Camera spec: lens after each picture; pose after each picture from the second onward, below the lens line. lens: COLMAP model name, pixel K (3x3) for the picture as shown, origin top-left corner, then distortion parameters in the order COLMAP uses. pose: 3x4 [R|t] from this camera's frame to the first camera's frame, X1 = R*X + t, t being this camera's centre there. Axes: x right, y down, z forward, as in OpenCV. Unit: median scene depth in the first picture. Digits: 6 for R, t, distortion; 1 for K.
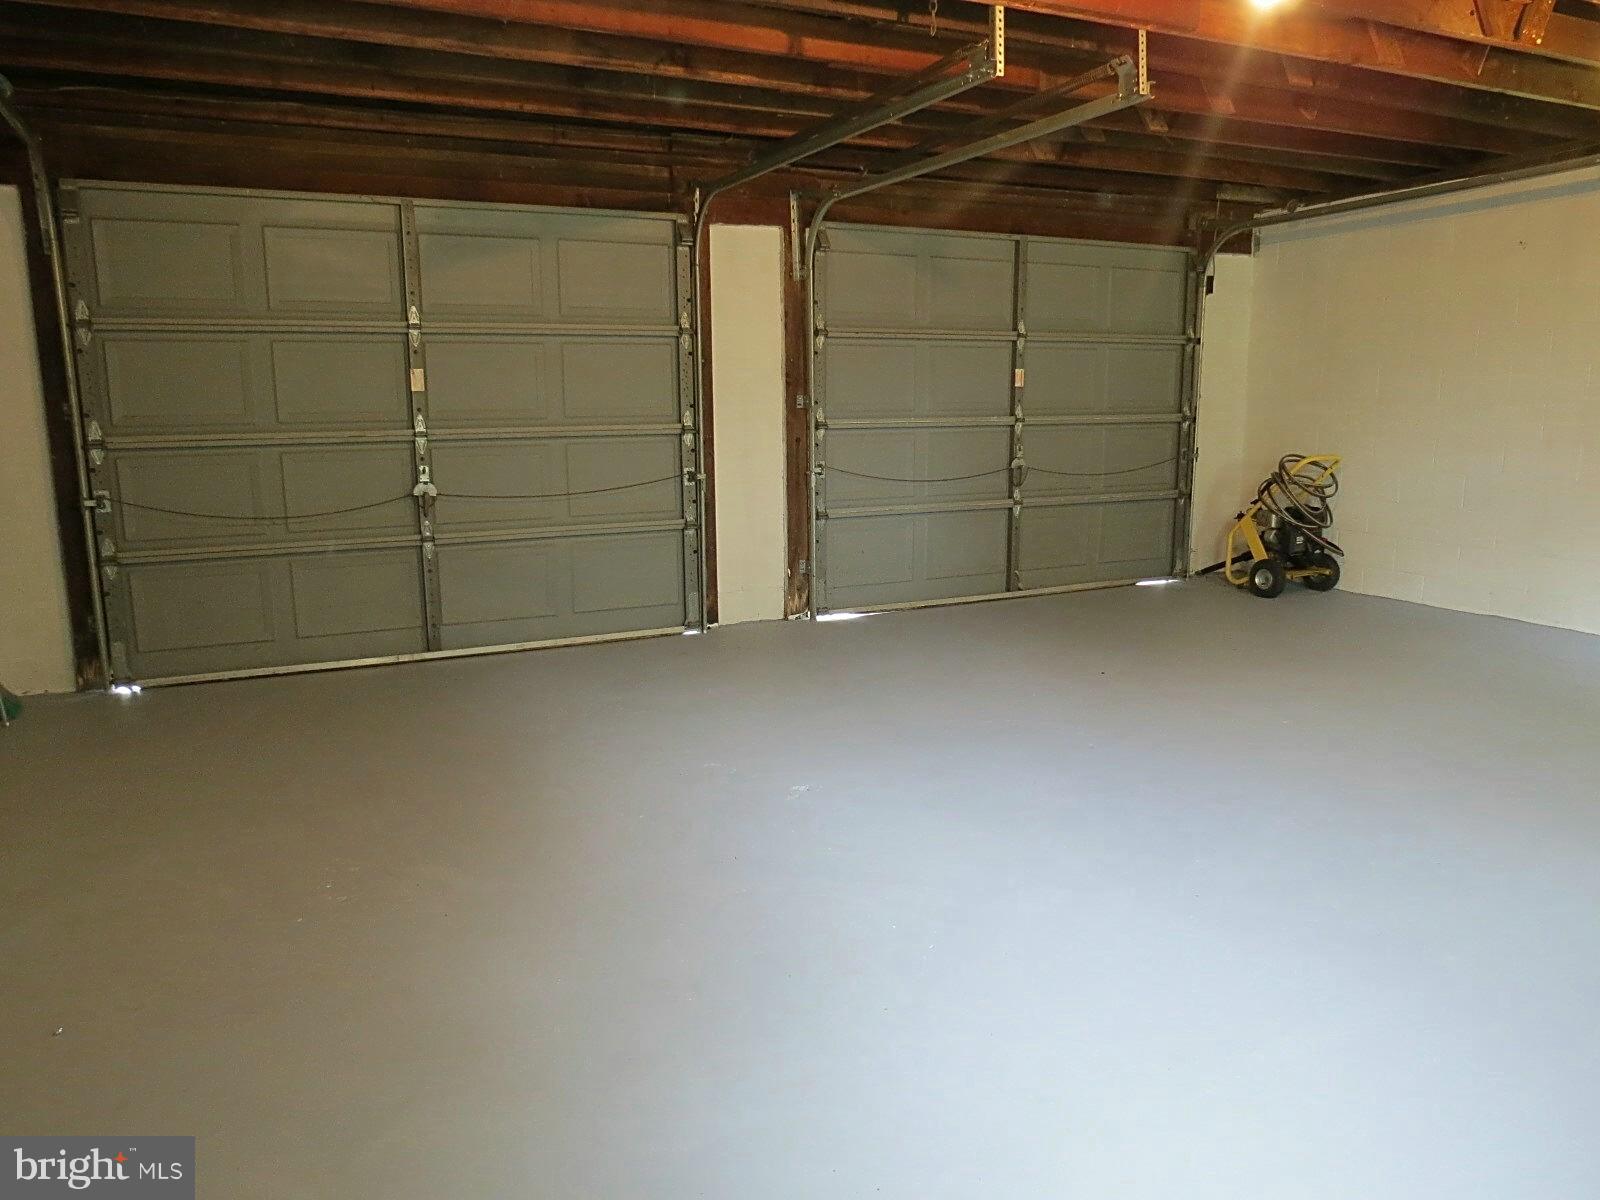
lens RADIAL K [[1139.9, 0, 798.6], [0, 1139.9, 600.6], [0, 0, 1]] dist [-0.022236, 0.002300]
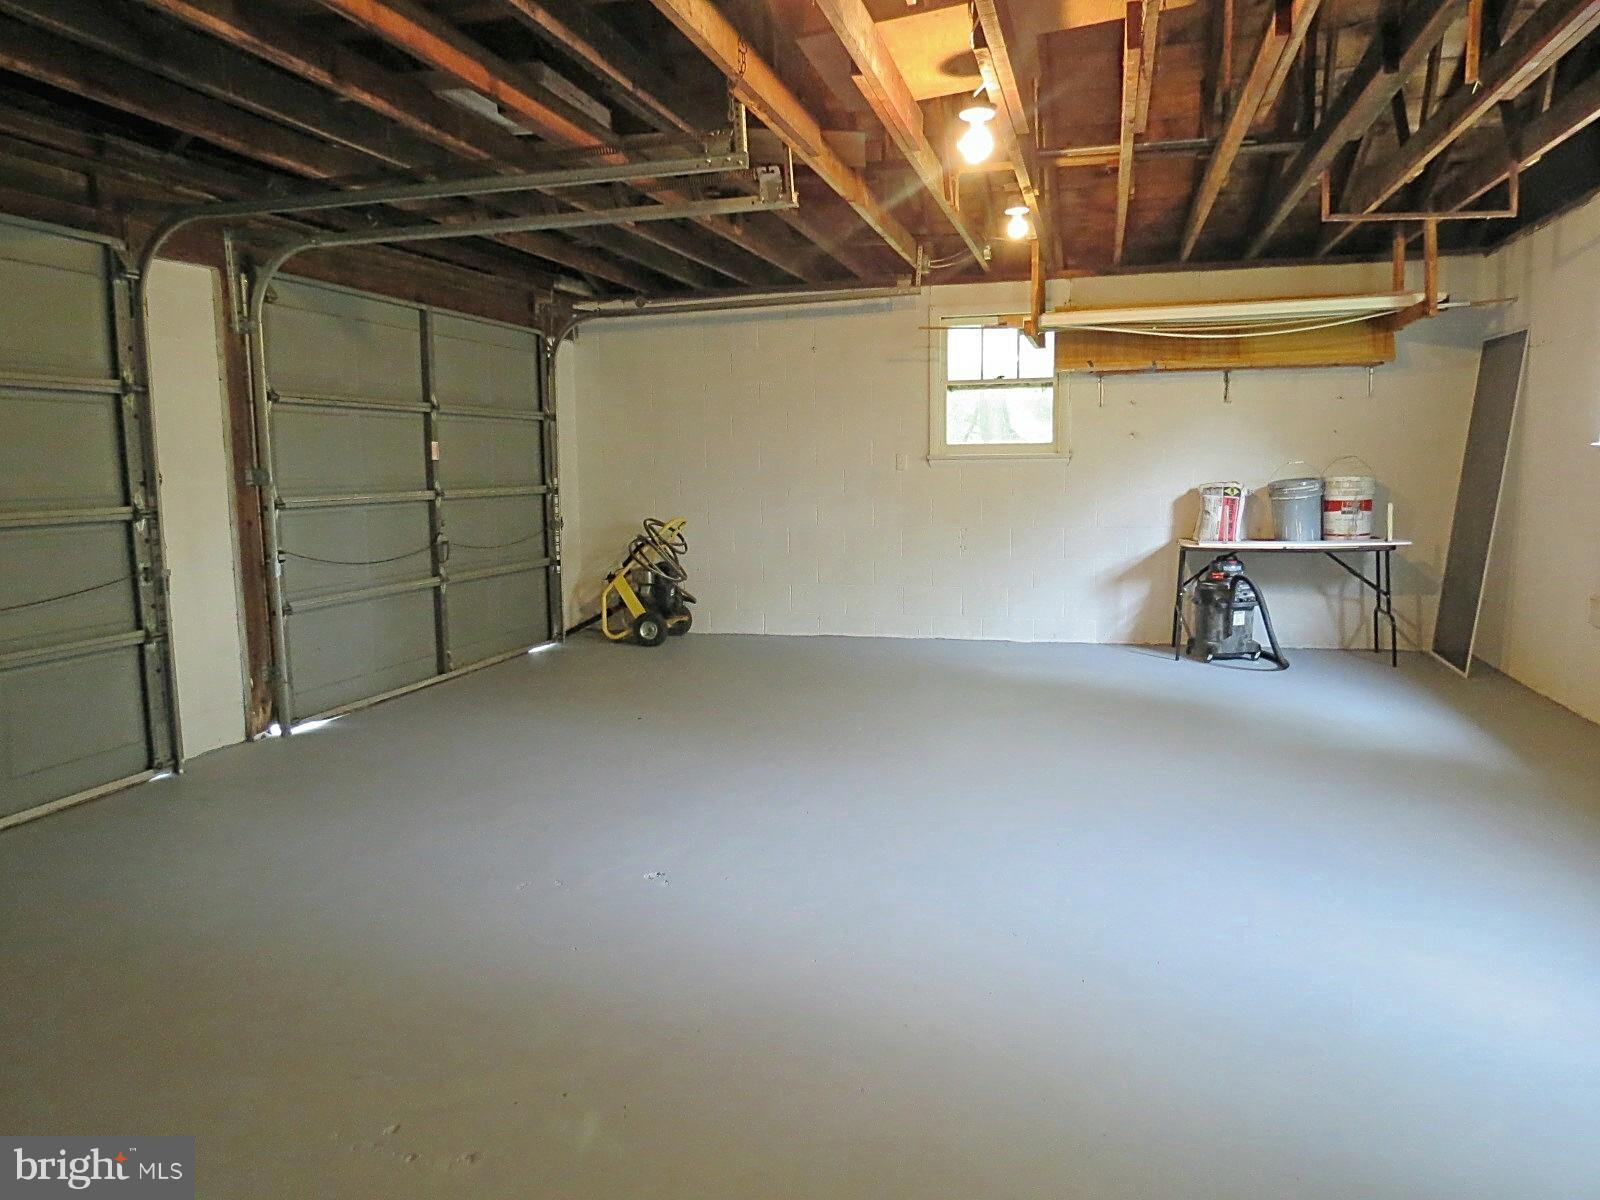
lens RADIAL K [[1139.9, 0, 798.6], [0, 1139.9, 600.6], [0, 0, 1]] dist [-0.022236, 0.002300]
pose [[0.663361, -0.092108, 0.742609, -0.328876], [0.145067, 0.989398, -0.006868, -0.019430], [-0.734103, 0.112283, 0.669690, 0.145665]]
